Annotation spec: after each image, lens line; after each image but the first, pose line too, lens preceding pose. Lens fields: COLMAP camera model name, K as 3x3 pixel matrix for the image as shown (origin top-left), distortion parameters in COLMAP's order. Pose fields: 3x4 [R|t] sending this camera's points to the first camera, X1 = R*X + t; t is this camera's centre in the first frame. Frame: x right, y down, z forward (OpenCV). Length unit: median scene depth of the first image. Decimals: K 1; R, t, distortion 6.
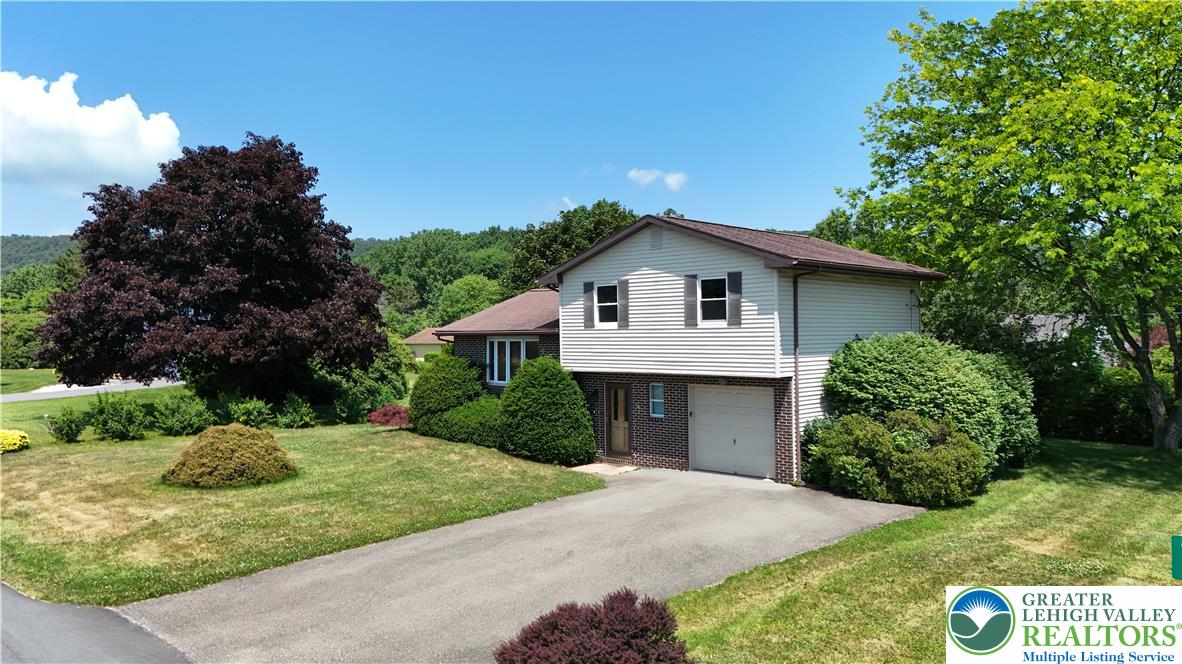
lens RADIAL K [[862.7, 0, 591.0], [0, 862.7, 332.0], [0, 0, 1]] dist [-0.004557, -0.001456]
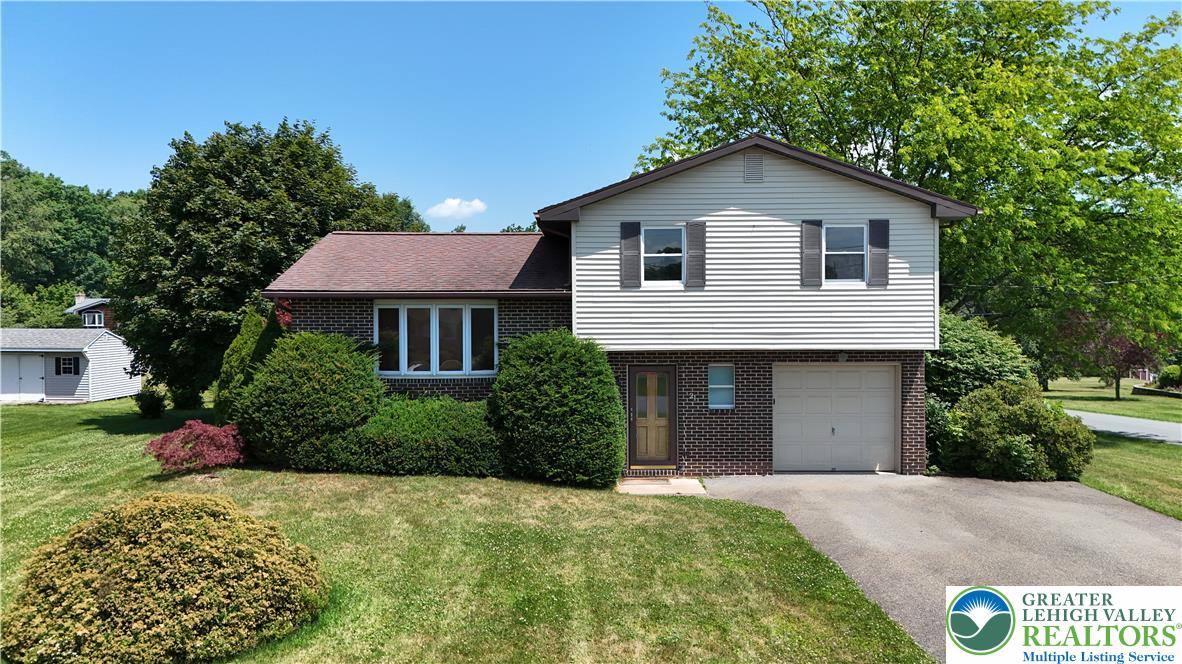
lens RADIAL K [[862.7, 0, 591.0], [0, 862.7, 332.0], [0, 0, 1]] dist [-0.004557, -0.001456]
pose [[0.745244, -0.017633, 0.666559, -0.514558], [-0.003357, 0.999538, 0.030194, 0.009849], [-0.666784, -0.024740, 0.744841, 0.524267]]
